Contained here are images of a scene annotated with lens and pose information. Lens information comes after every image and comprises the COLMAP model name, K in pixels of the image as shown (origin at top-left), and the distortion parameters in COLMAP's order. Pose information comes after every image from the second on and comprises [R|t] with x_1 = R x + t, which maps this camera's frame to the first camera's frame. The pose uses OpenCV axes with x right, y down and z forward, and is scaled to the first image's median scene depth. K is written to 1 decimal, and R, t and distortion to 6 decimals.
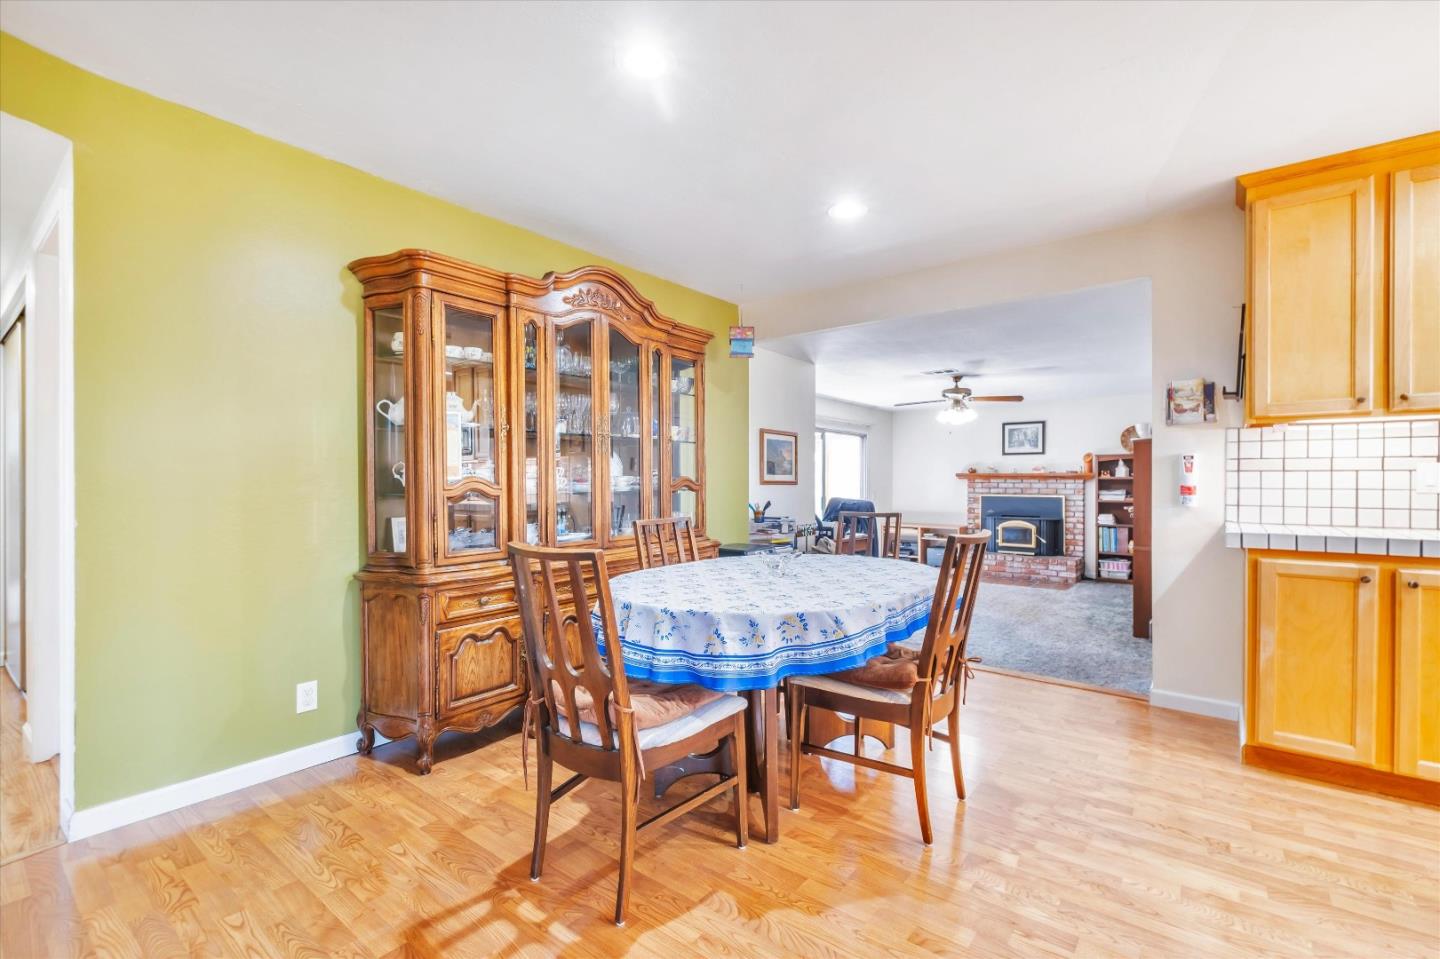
lens RADIAL K [[648.1, 0, 722.2], [0, 648.1, 476.5], [0, 0, 1]] dist [0.000009, 0.000860]
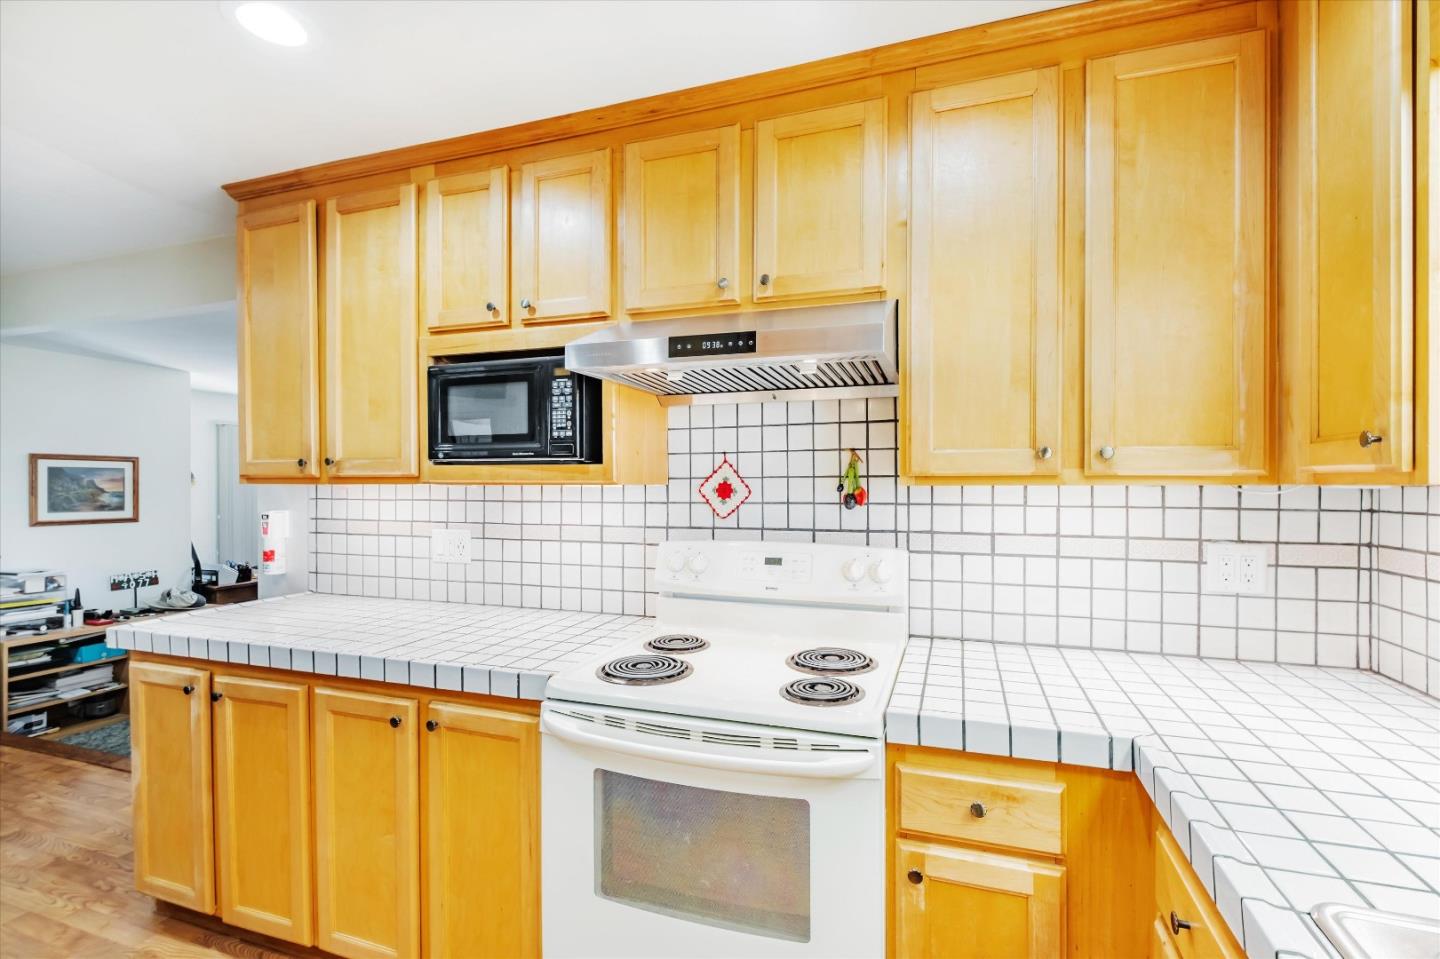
lens RADIAL K [[648.1, 0, 747.1], [0, 648.1, 488.4], [0, 0, 1]] dist [0.000009, 0.000860]
pose [[0.940821, -0.000734, 0.338904, 0.389345], [-0.004633, 0.999876, 0.015027, -0.031286], [-0.338873, -0.015708, 0.940701, -0.001606]]
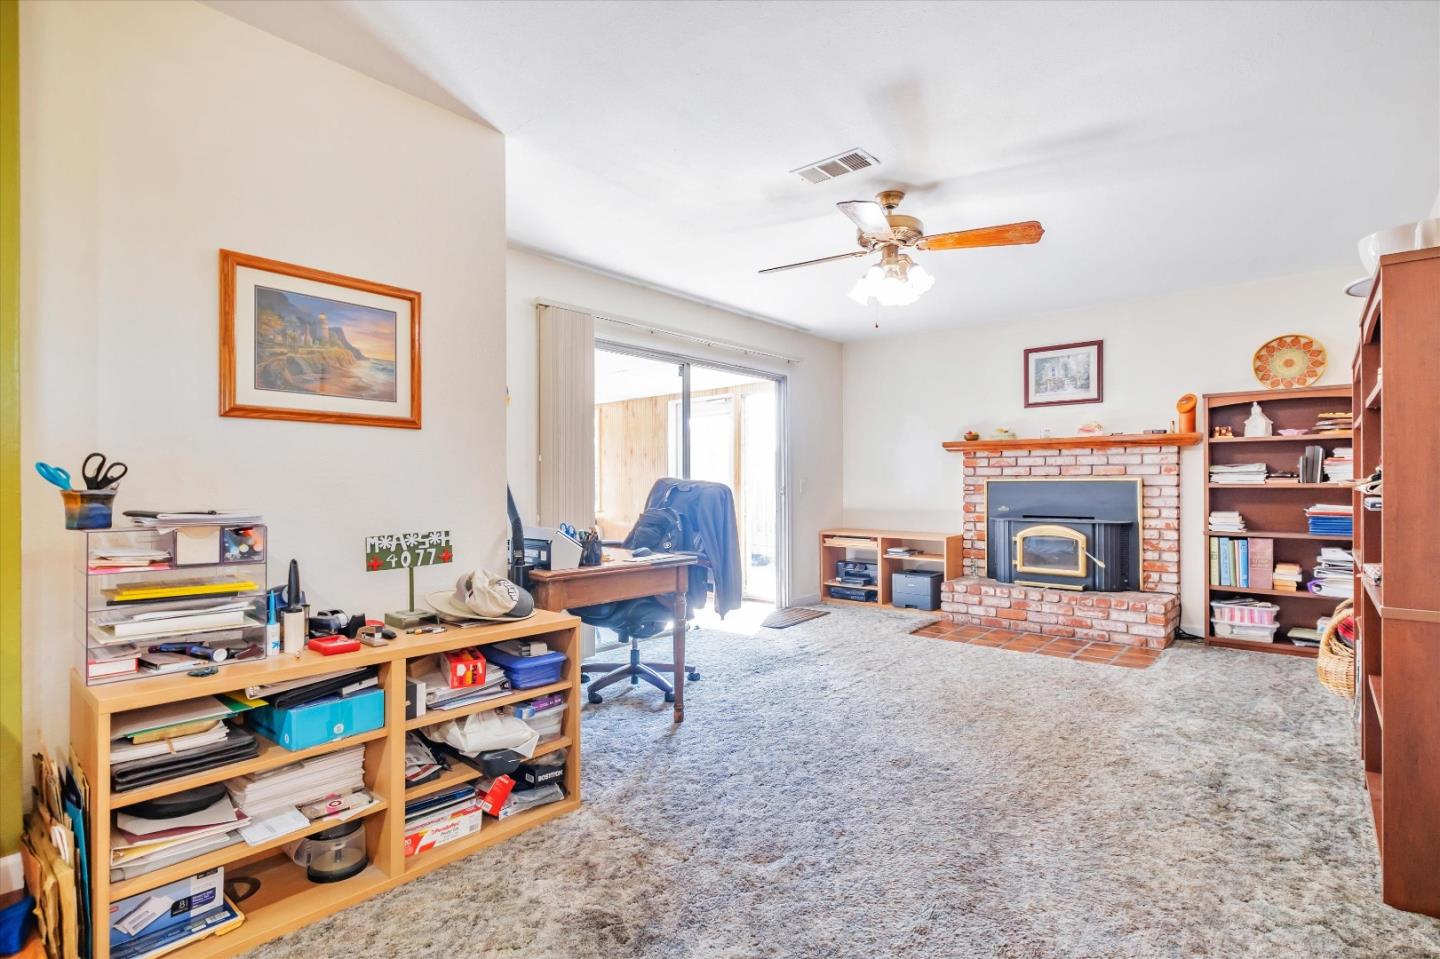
lens RADIAL K [[691.4, 0, 723.4], [0, 691.4, 478.5], [0, 0, 1]] dist [-0.005157, -0.000993]
pose [[0.998702, -0.004612, -0.050725, 0.221640], [0.004492, 0.999987, -0.002477, 0.030704], [0.050736, 0.002246, 0.998710, 0.429735]]
